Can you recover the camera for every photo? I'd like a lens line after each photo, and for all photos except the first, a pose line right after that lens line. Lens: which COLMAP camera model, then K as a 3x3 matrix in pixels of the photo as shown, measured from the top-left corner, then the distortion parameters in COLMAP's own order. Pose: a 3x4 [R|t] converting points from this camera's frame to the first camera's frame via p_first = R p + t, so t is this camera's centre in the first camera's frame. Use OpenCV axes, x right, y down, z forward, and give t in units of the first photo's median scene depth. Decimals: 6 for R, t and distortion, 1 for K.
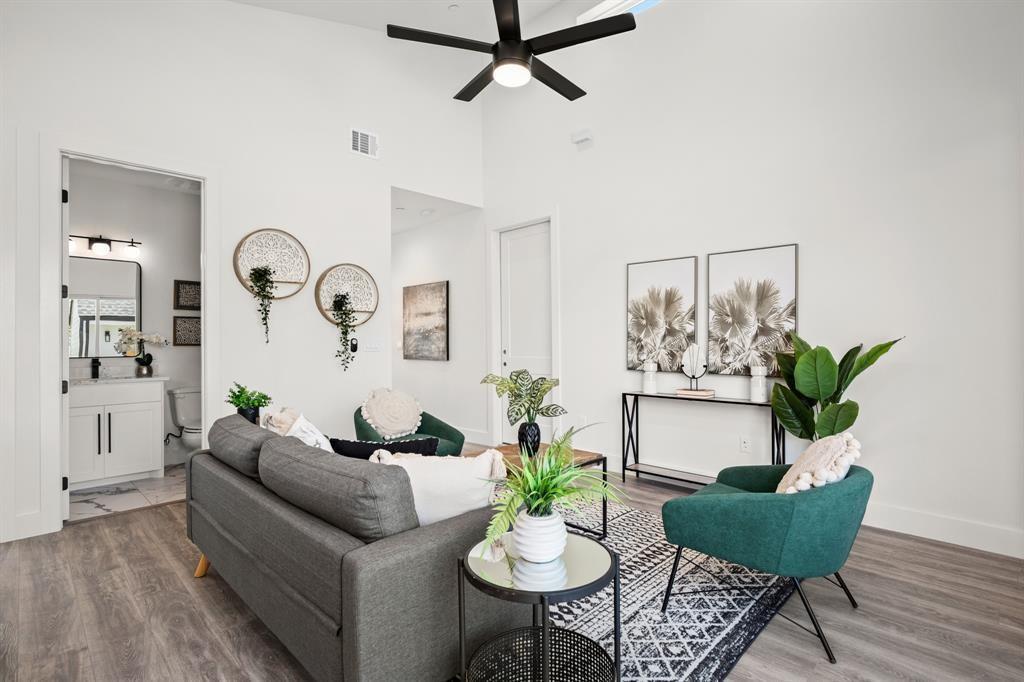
lens RADIAL K [[477.1, 0, 537.7], [0, 477.1, 345.3], [0, 0, 1]] dist [-0.020966, 0.006568]
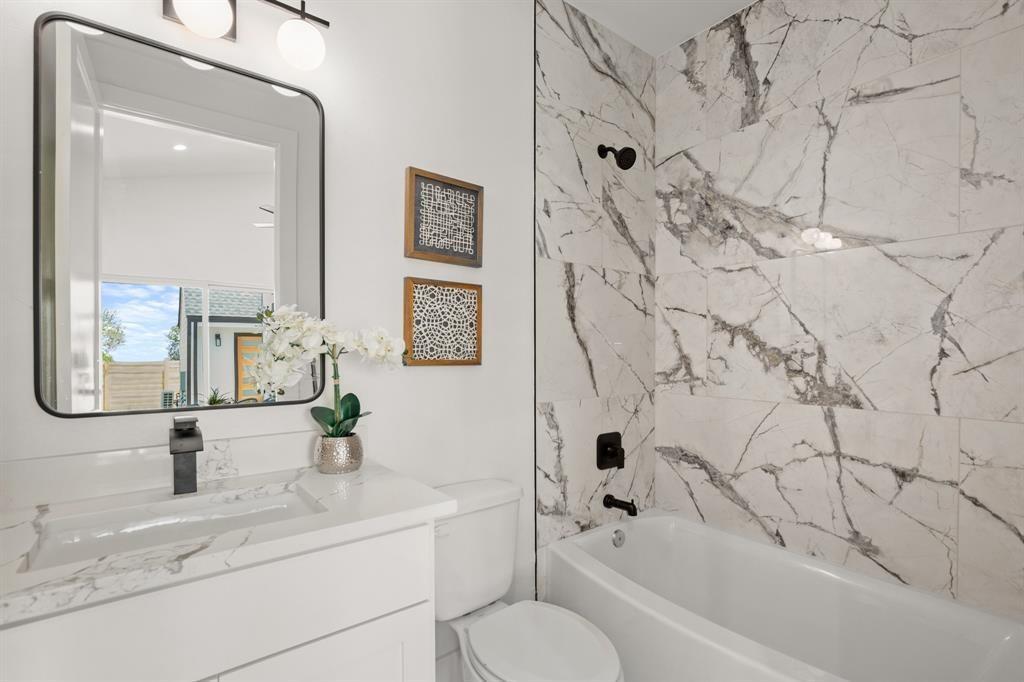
lens RADIAL K [[477.1, 0, 527.3], [0, 477.1, 355.9], [0, 0, 1]] dist [-0.020966, 0.006568]
pose [[0.987762, 0.018058, -0.154918, -0.633921], [-0.018380, 0.999831, -0.000648, -0.007444], [0.154881, 0.003487, 0.987927, 0.683319]]
